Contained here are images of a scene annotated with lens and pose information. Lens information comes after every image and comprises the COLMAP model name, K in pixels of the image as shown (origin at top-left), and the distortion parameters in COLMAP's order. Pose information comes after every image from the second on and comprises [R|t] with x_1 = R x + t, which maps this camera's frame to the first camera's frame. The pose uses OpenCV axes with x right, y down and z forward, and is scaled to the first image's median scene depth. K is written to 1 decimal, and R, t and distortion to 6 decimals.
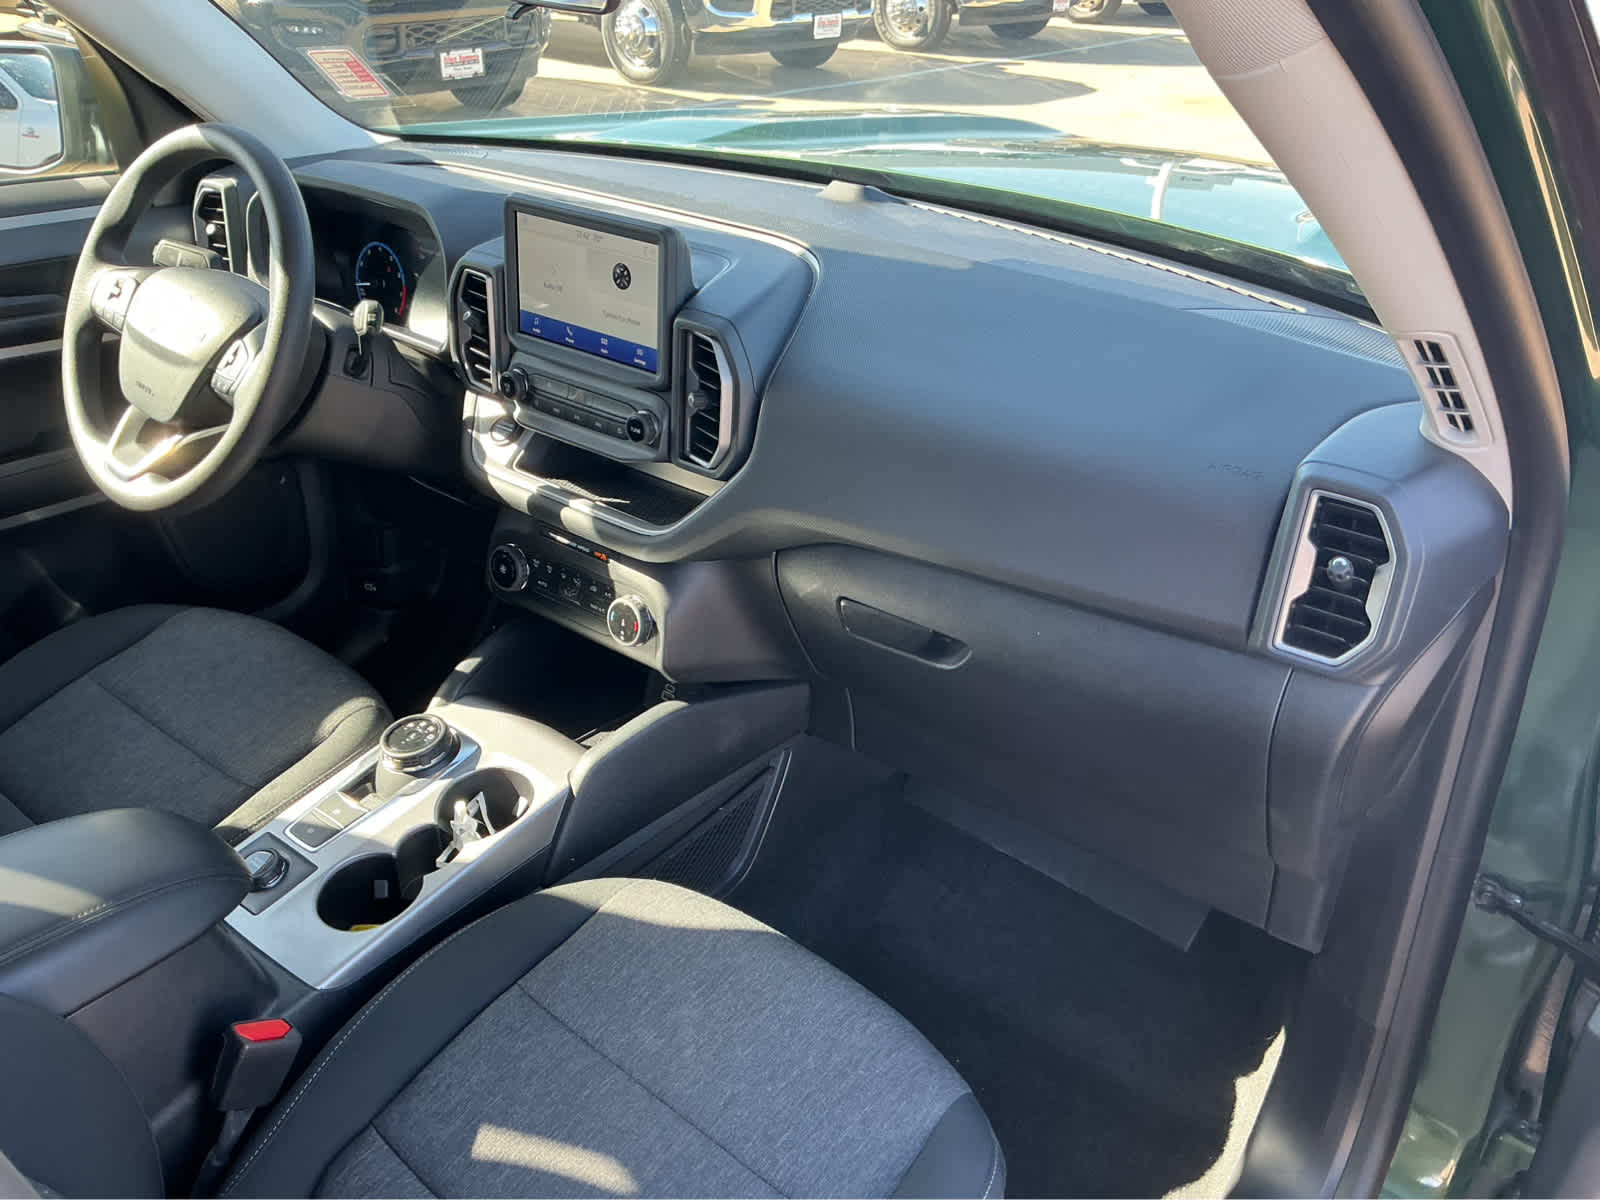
lens RADIAL K [[1311.6, 0, 800.0], [0, 1311.6, 600.0], [0, 0, 1]] dist [0.081312, -0.157799]
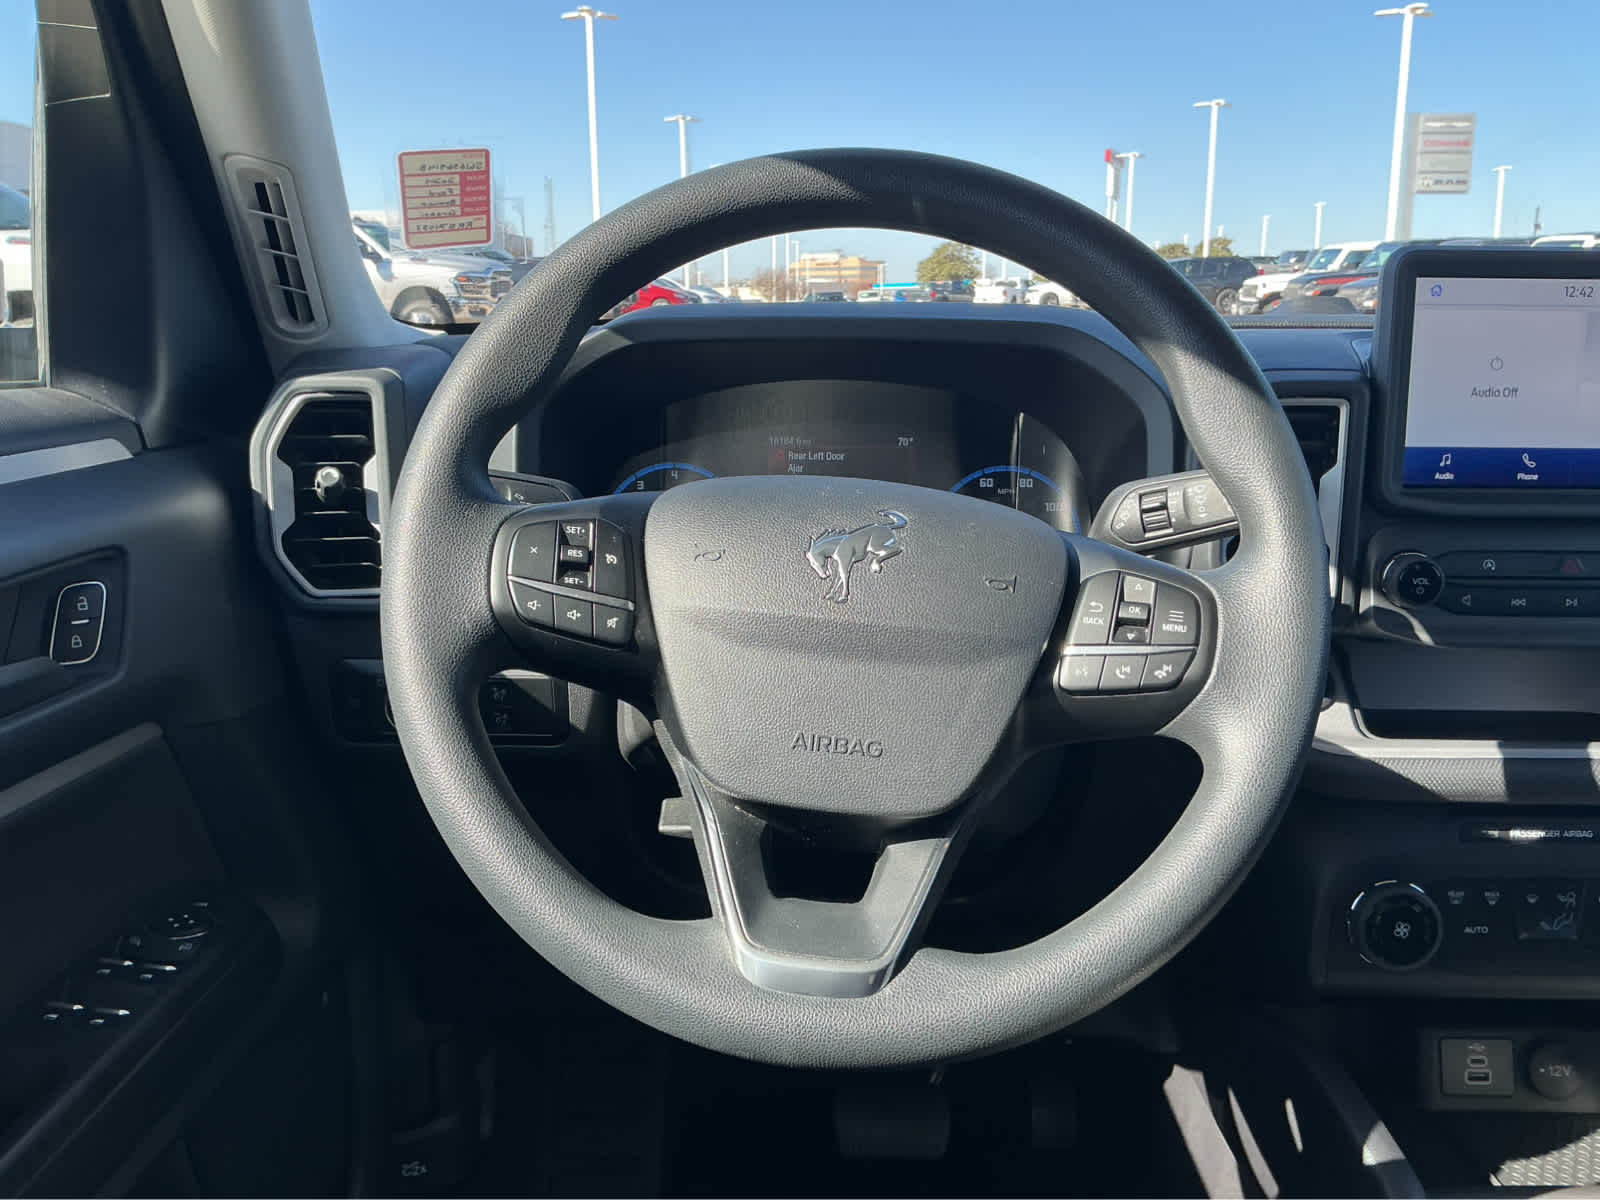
lens RADIAL K [[1311.6, 0, 800.0], [0, 1311.6, 600.0], [0, 0, 1]] dist [0.081312, -0.157799]
pose [[0.790319, -0.158575, 0.591819, -0.735311], [0.305752, 0.939133, -0.156668, -0.143848], [-0.530953, 0.304768, 0.790700, 0.683529]]
